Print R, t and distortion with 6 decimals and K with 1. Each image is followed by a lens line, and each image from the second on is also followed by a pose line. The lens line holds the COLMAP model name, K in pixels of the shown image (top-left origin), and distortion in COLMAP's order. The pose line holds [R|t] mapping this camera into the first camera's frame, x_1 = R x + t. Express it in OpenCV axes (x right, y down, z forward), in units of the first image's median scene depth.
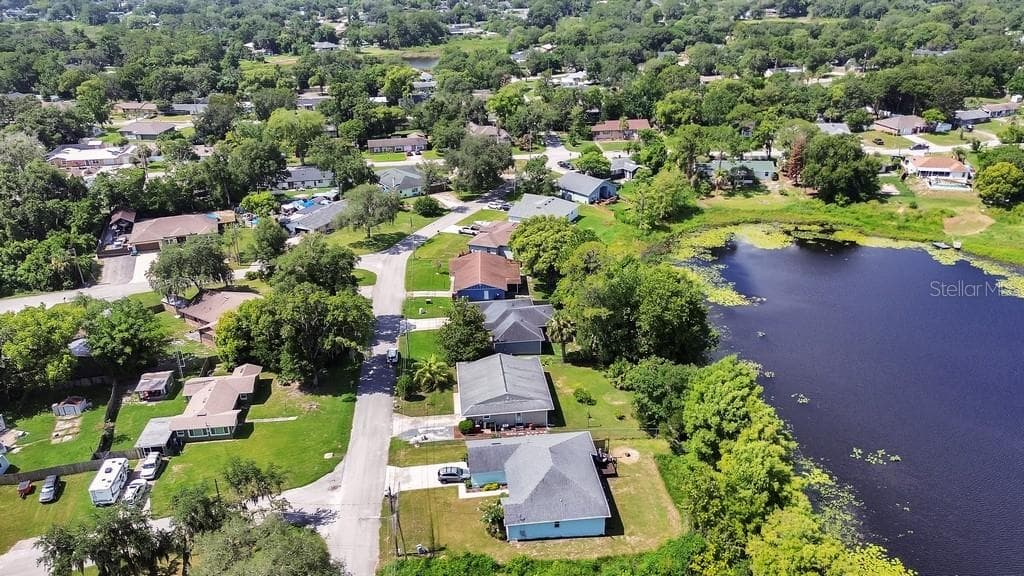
lens RADIAL K [[742.6, 0, 512.0], [0, 742.6, 288.0], [0, 0, 1]] dist [0.100438, -0.112350]
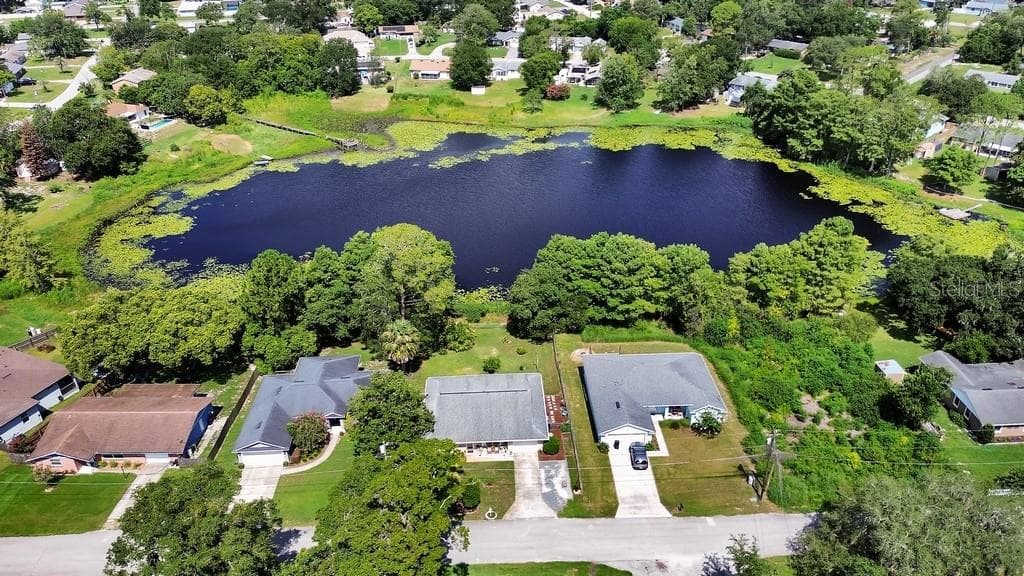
lens RADIAL K [[742.6, 0, 512.0], [0, 742.6, 288.0], [0, 0, 1]] dist [0.100438, -0.112350]
pose [[0.068818, -0.476310, 0.876580, -0.629079], [0.422754, 0.809795, 0.406831, -0.282187], [-0.903628, 0.342581, 0.257090, 0.656490]]
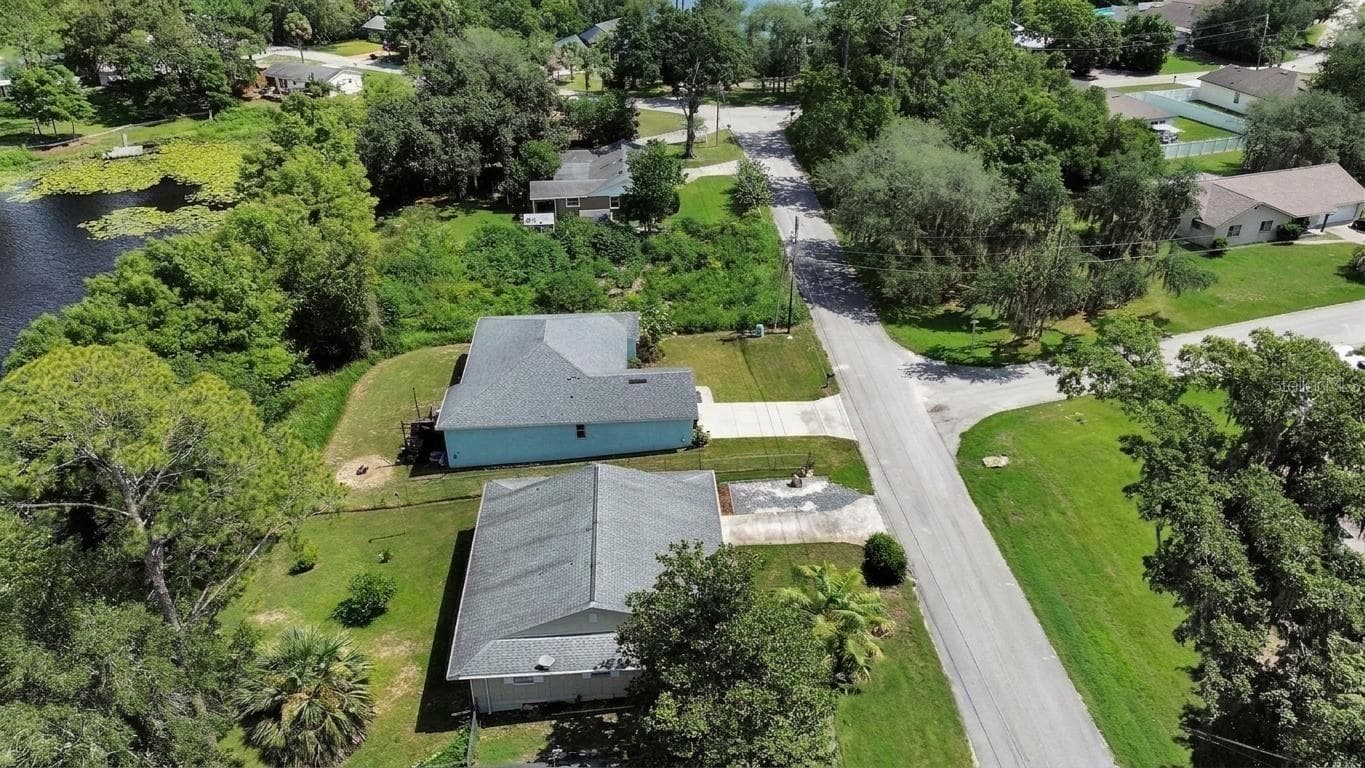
lens RADIAL K [[989.9, 0, 682.5], [0, 989.9, 384.0], [0, 0, 1]] dist [0.100438, -0.112350]
pose [[-0.998780, -0.000803, 0.049375, -0.068013], [0.039150, 0.596522, 0.801641, -0.263905], [-0.030097, 0.802596, -0.595763, 1.115946]]
